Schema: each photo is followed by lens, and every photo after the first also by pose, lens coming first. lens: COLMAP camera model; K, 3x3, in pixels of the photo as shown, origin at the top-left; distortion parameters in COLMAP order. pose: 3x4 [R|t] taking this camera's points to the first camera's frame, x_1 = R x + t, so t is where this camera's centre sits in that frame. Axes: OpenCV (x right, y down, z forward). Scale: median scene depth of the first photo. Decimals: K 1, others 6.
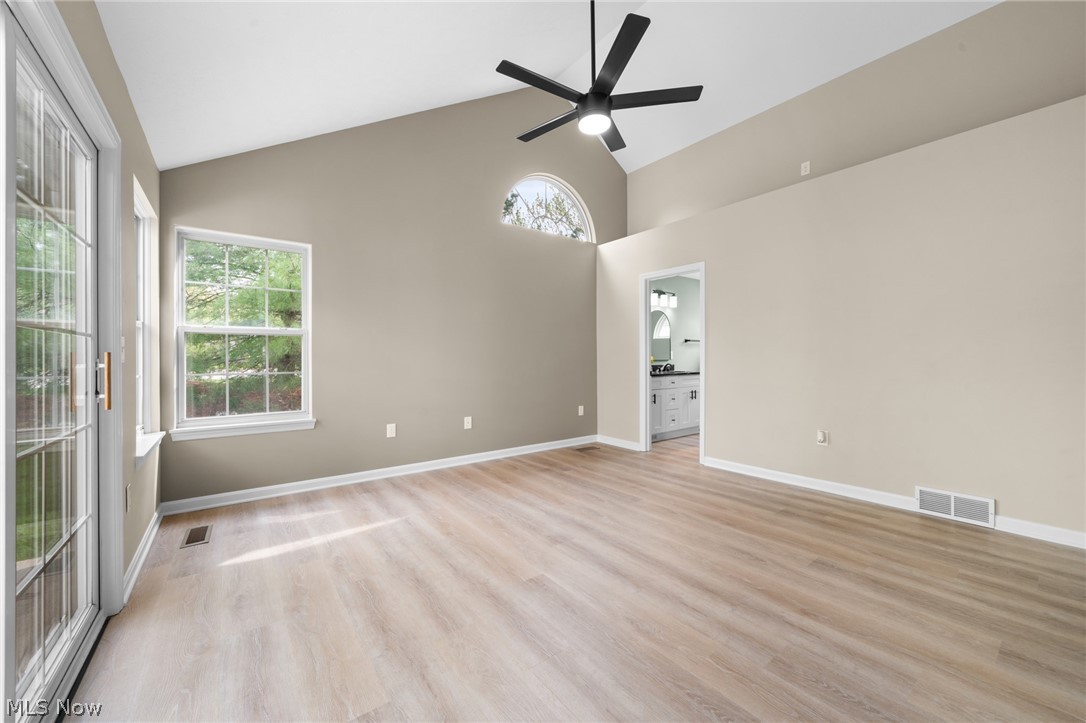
lens RADIAL K [[417.7, 0, 540.6], [0, 417.7, 358.9], [0, 0, 1]] dist [-0.004036, -0.000084]
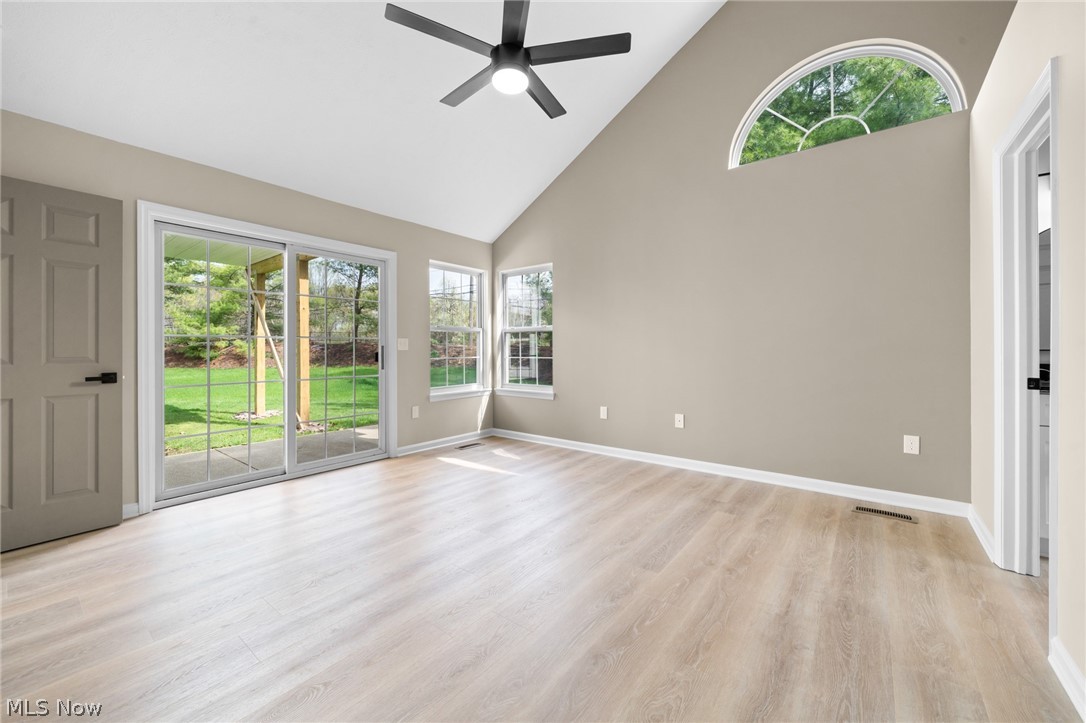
lens RADIAL K [[417.7, 0, 542.0], [0, 417.7, 346.3], [0, 0, 1]] dist [-0.004036, -0.000084]
pose [[0.262803, -0.000958, -0.964849, 0.882981], [-0.000238, 0.999999, -0.001058, -0.004113], [0.964850, 0.000508, 0.262802, 0.730863]]
